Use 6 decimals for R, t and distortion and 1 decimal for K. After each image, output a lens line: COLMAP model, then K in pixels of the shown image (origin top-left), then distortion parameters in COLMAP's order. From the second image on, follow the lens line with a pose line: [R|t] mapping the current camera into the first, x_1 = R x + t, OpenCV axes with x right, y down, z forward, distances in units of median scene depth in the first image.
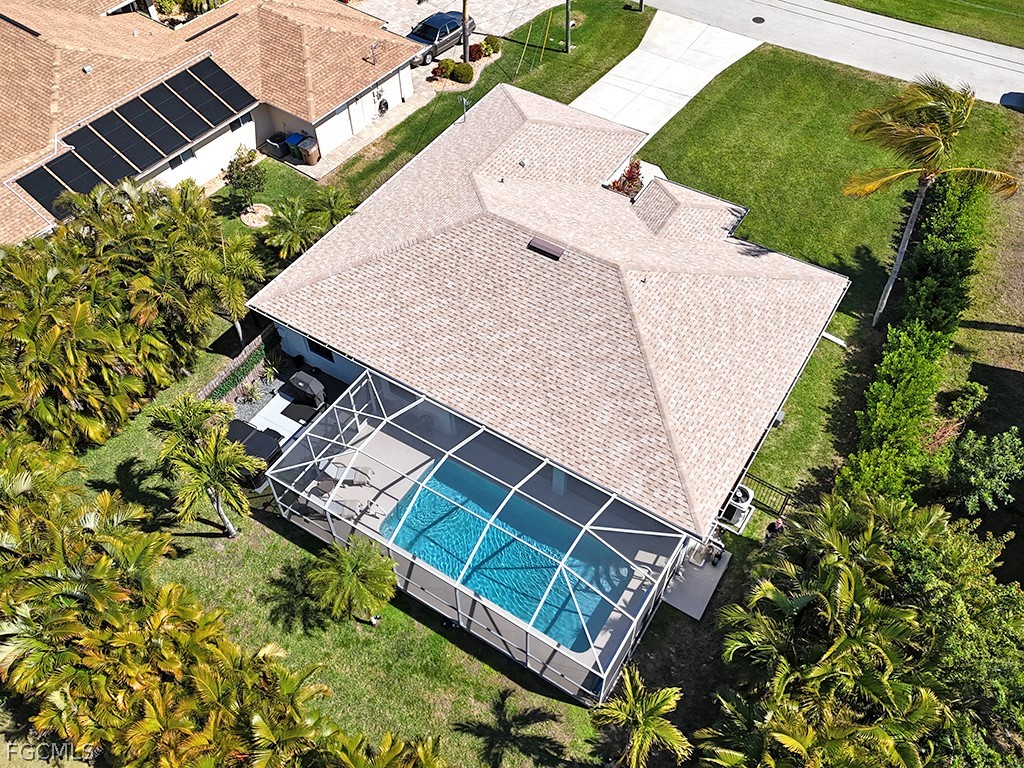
lens RADIAL K [[785.1, 0, 518.6], [0, 785.1, 381.1], [0, 0, 1]] dist [0.052642, -0.000869]
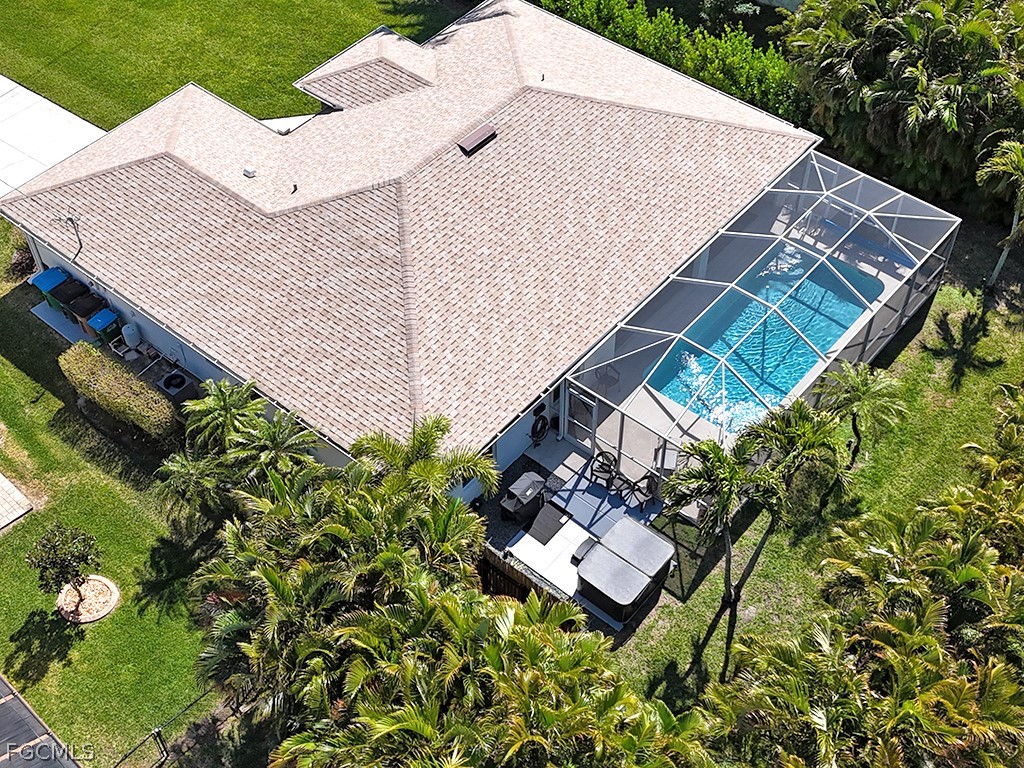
lens RADIAL K [[1367.3, 0, 512.0], [0, 1367.3, 384.0], [0, 0, 1]] dist [0.005011, 0.013619]
pose [[0.135487, -0.738840, 0.660120, -0.970745], [0.779201, 0.490977, 0.389599, -0.511082], [-0.611955, 0.461581, 0.642226, 0.171741]]
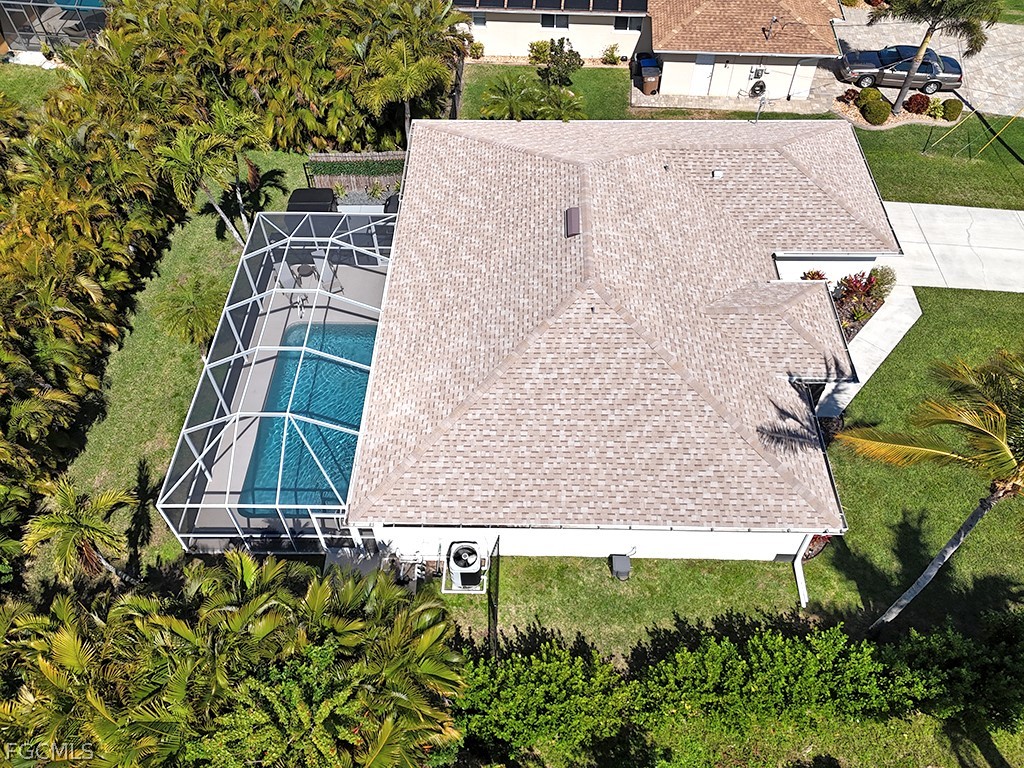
lens RADIAL K [[785.1, 0, 518.6], [0, 785.1, 381.1], [0, 0, 1]] dist [0.052642, -0.000869]
pose [[0.538244, 0.670233, -0.510961, 0.515735], [-0.672433, 0.707003, 0.219046, -0.174139], [0.508063, 0.225687, 0.831226, 0.249462]]
